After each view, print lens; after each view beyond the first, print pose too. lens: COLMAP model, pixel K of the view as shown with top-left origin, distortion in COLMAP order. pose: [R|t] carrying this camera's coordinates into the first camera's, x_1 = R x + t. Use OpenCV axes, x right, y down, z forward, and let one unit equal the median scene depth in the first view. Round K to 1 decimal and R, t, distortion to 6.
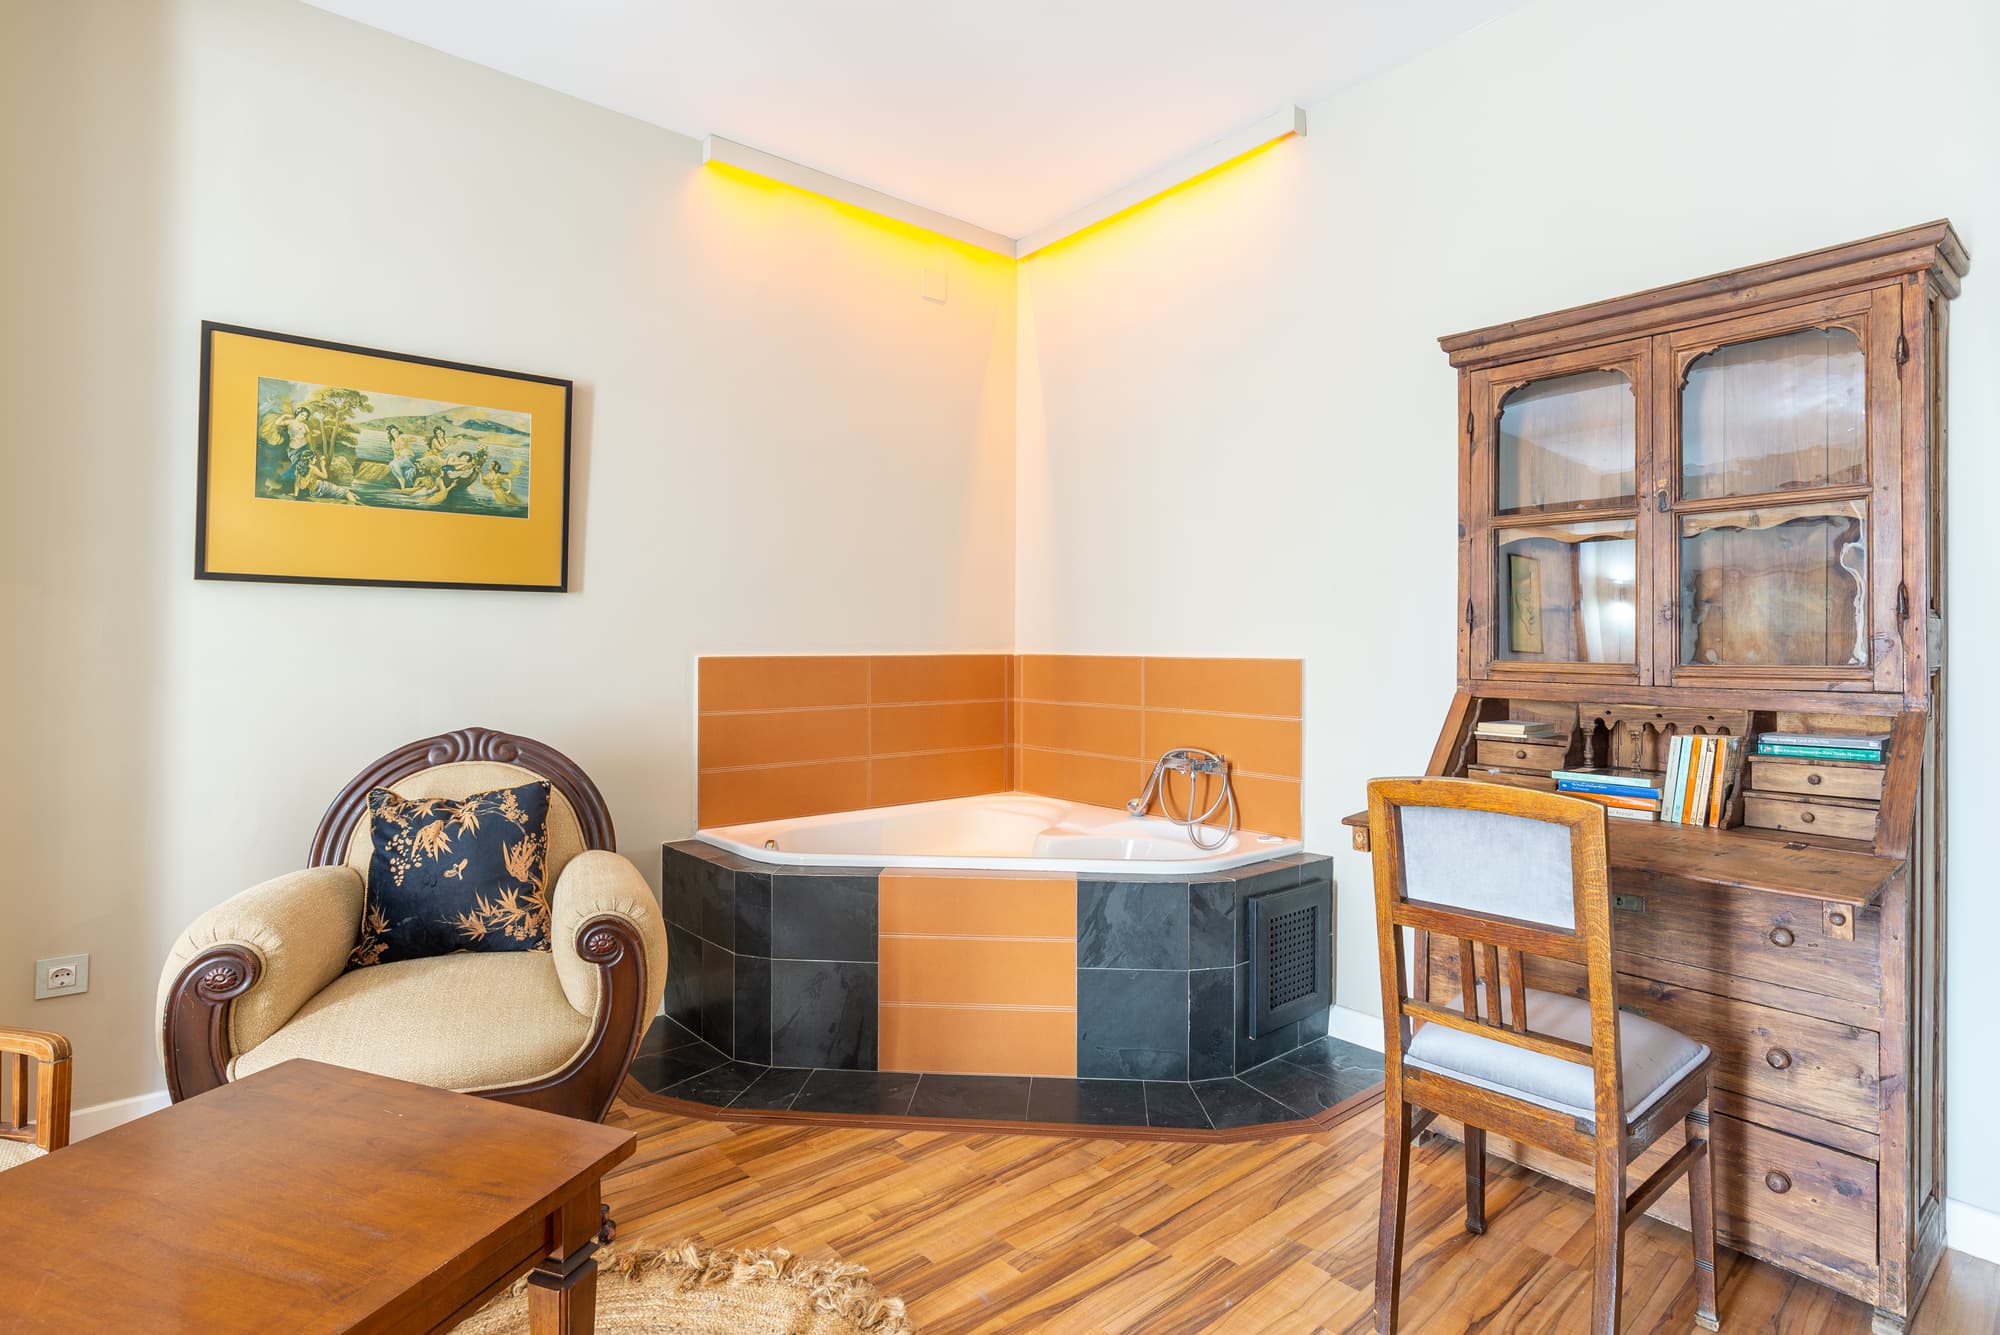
lens RADIAL K [[1027.8, 0, 1009.7], [0, 1027.8, 627.0], [0, 0, 1]] dist [-0.037833, 0.022687]
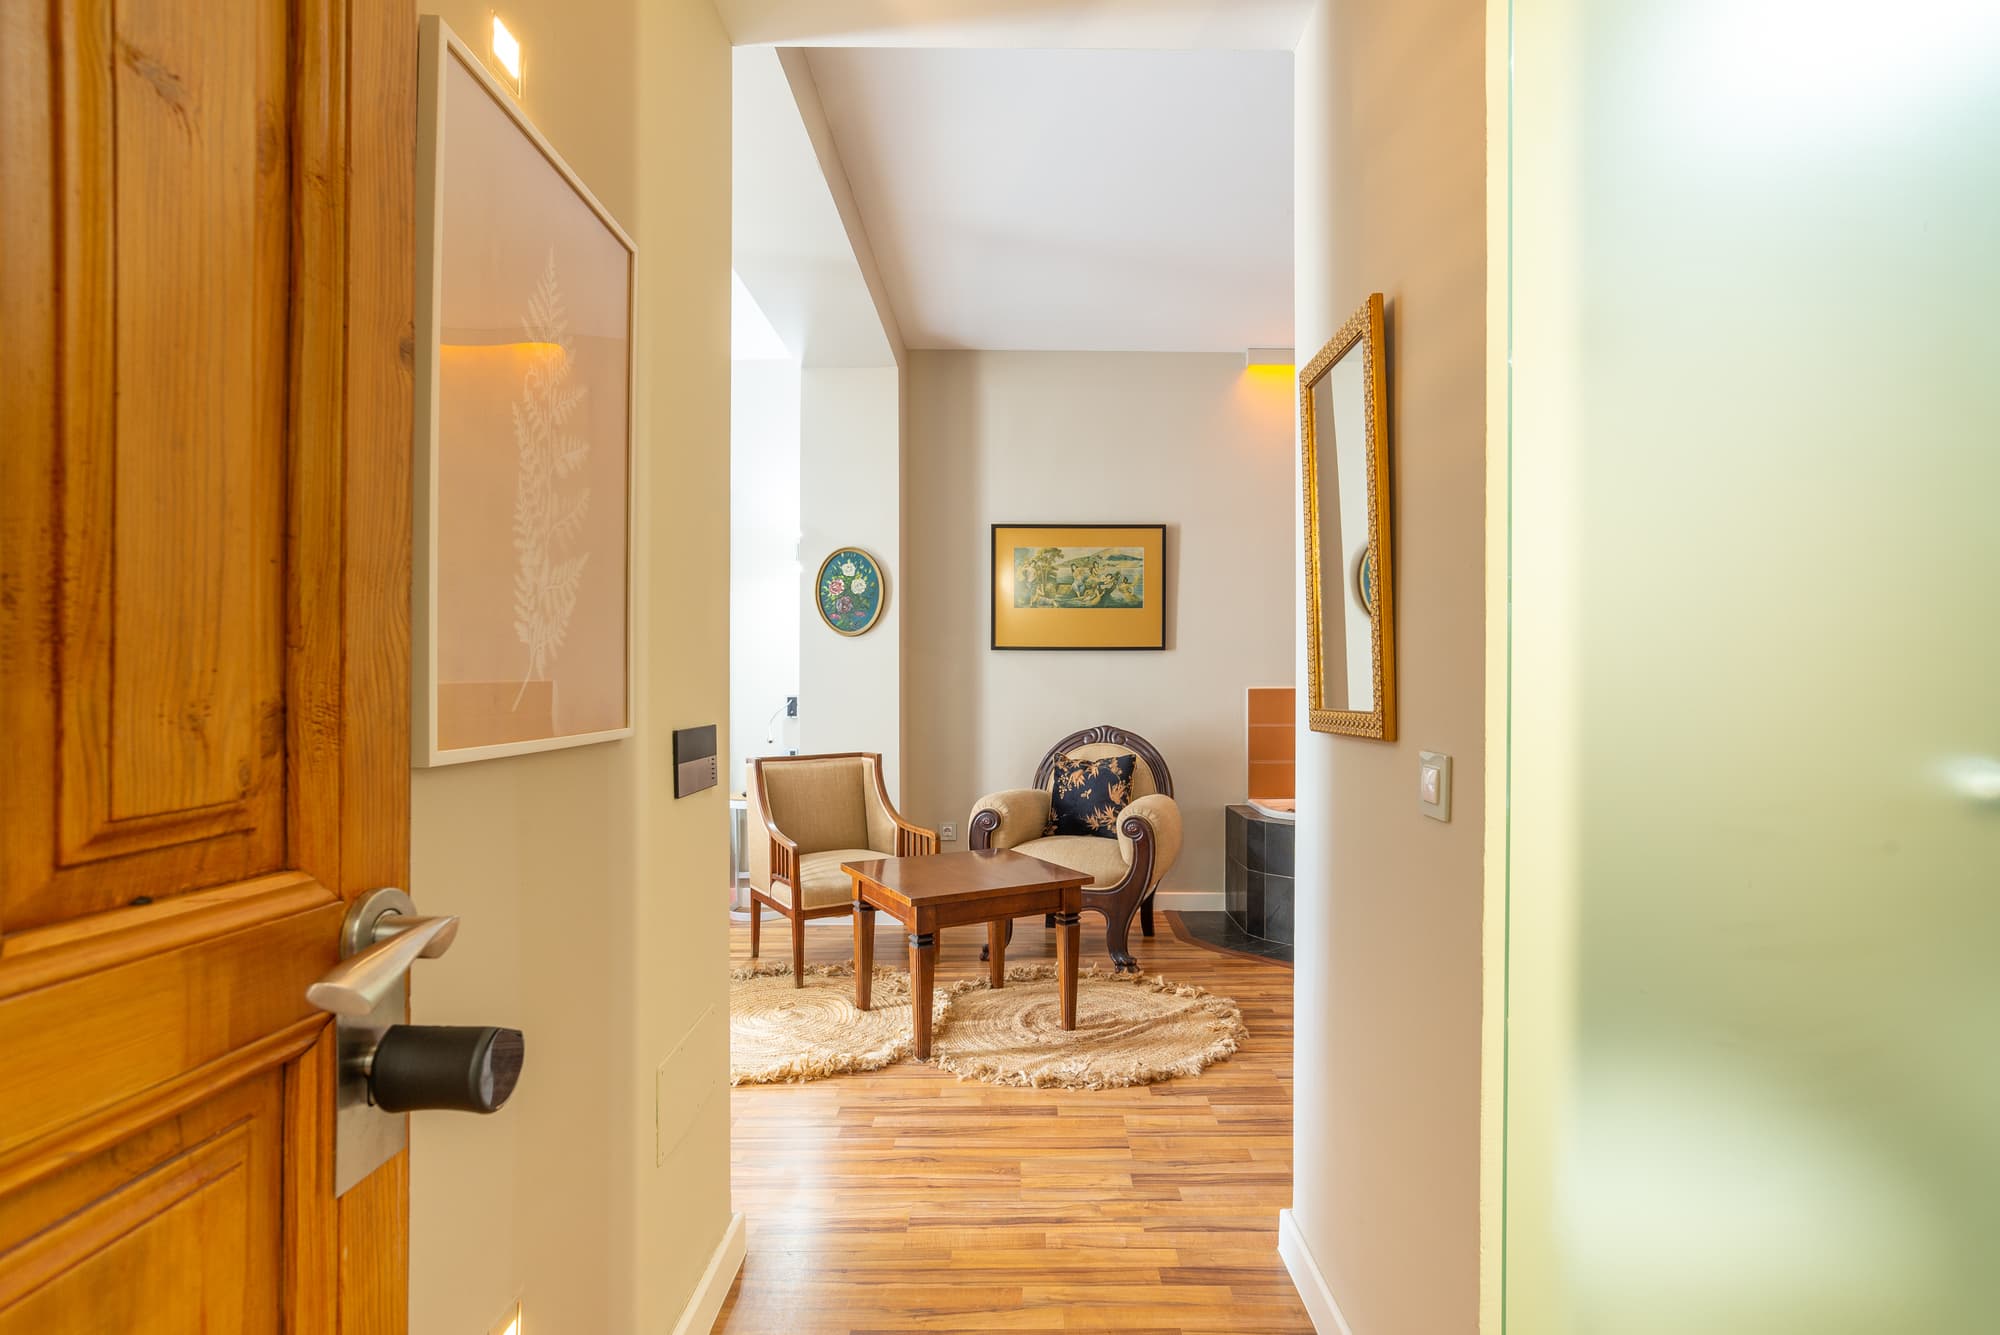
lens RADIAL K [[1035.1, 0, 1004.0], [0, 1035.1, 695.9], [0, 0, 1]] dist [-0.042008, 0.023729]
pose [[0.740293, 0.004822, -0.672267, 0.618864], [0.015733, 0.999576, 0.024495, -0.004858], [0.672100, -0.028710, 0.739903, -0.534451]]
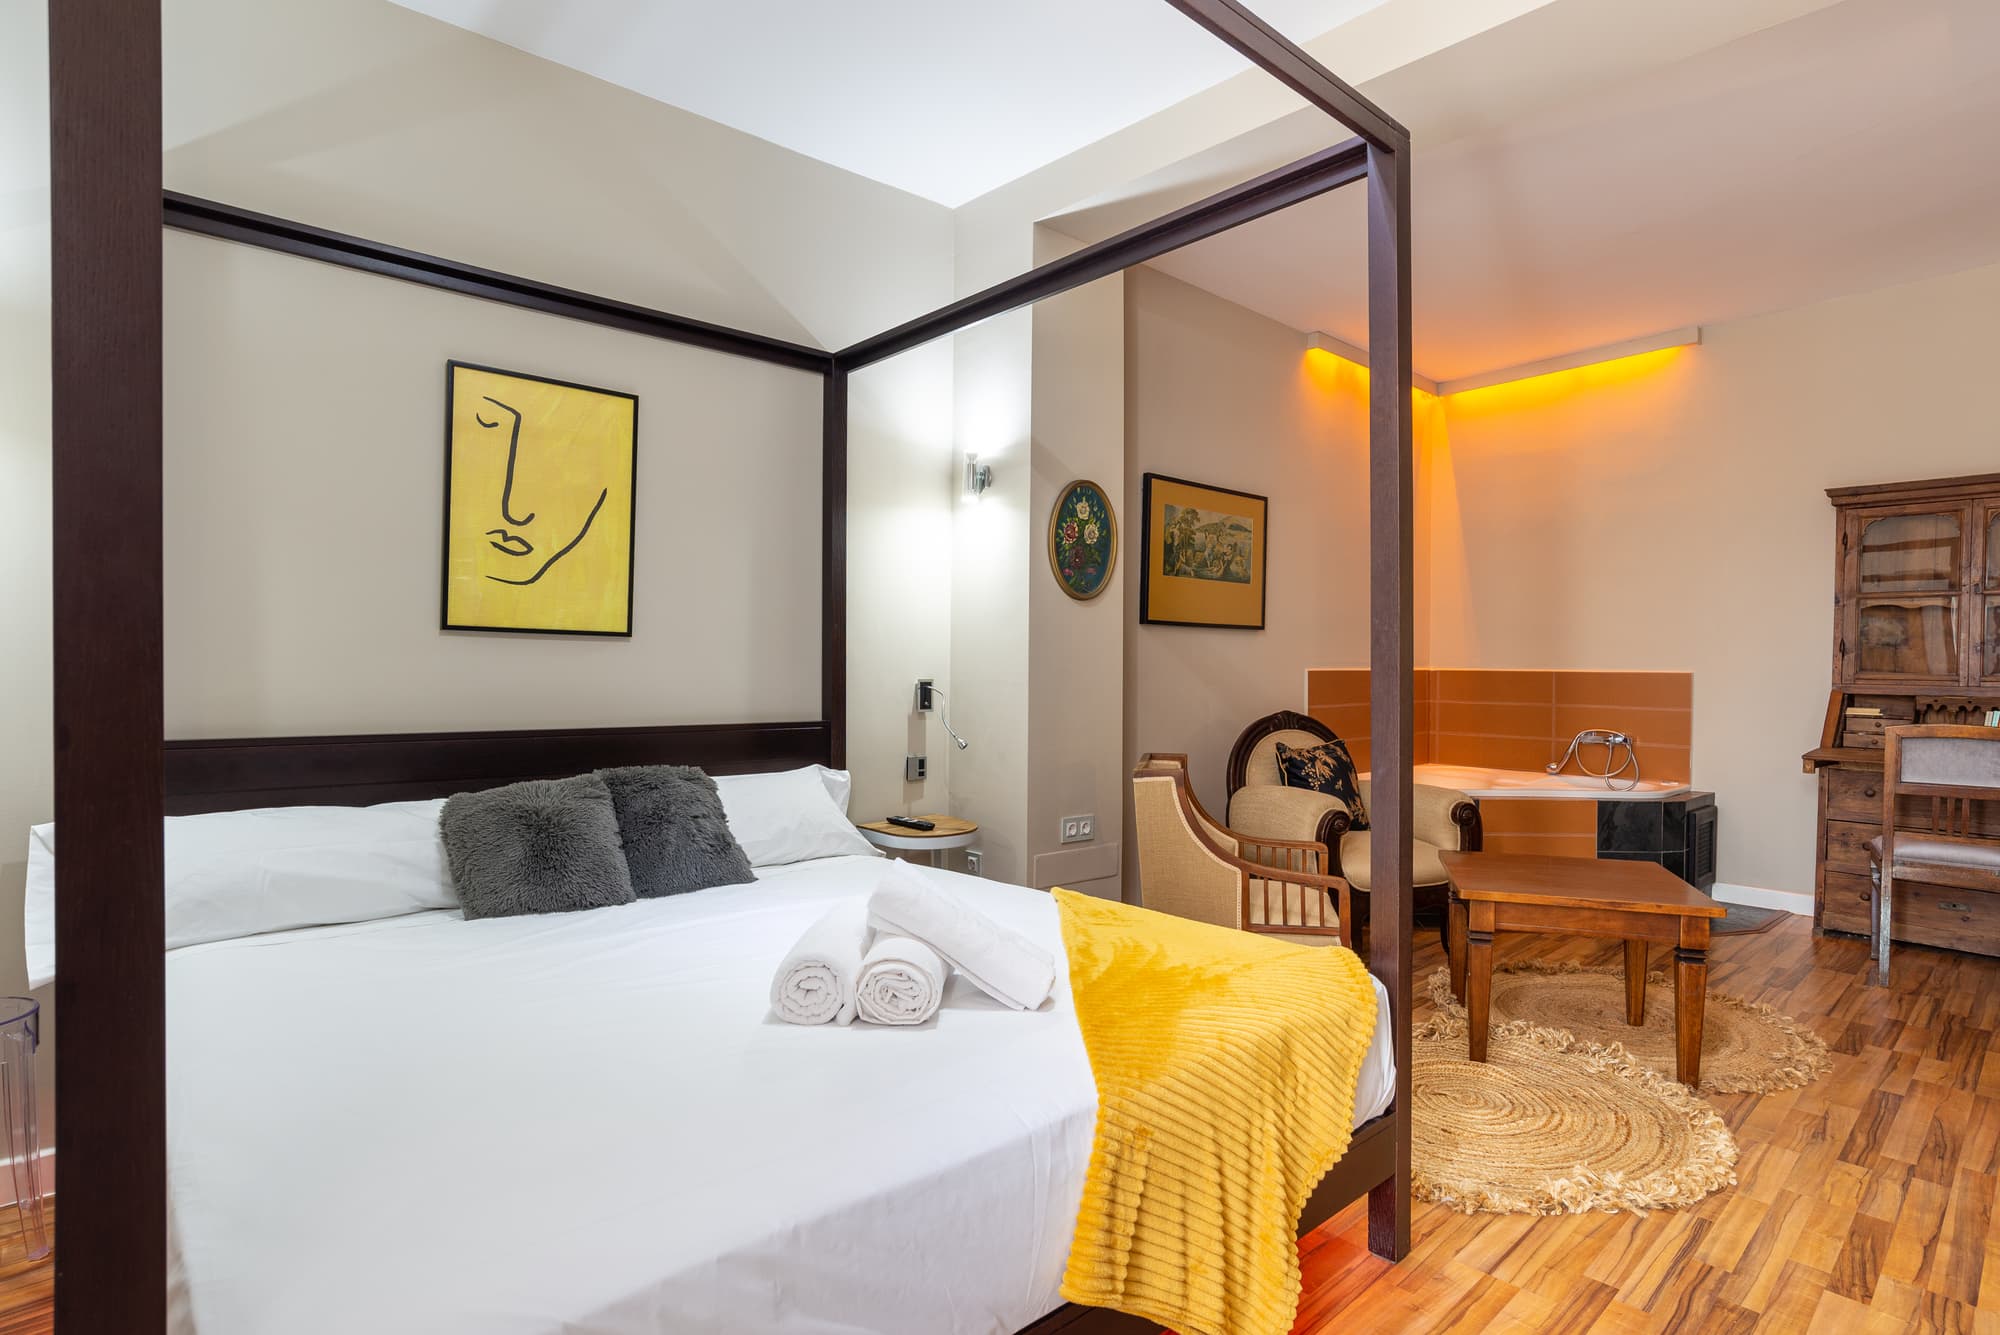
lens RADIAL K [[1081.3, 0, 1036.4], [0, 1081.3, 676.8], [0, 0, 1]] dist [0.001172, 0.025829]
pose [[0.997433, 0.002454, 0.071561, -1.082998], [-0.004795, 0.999458, 0.032561, -0.015923], [-0.071442, -0.032821, 0.996905, -0.795628]]
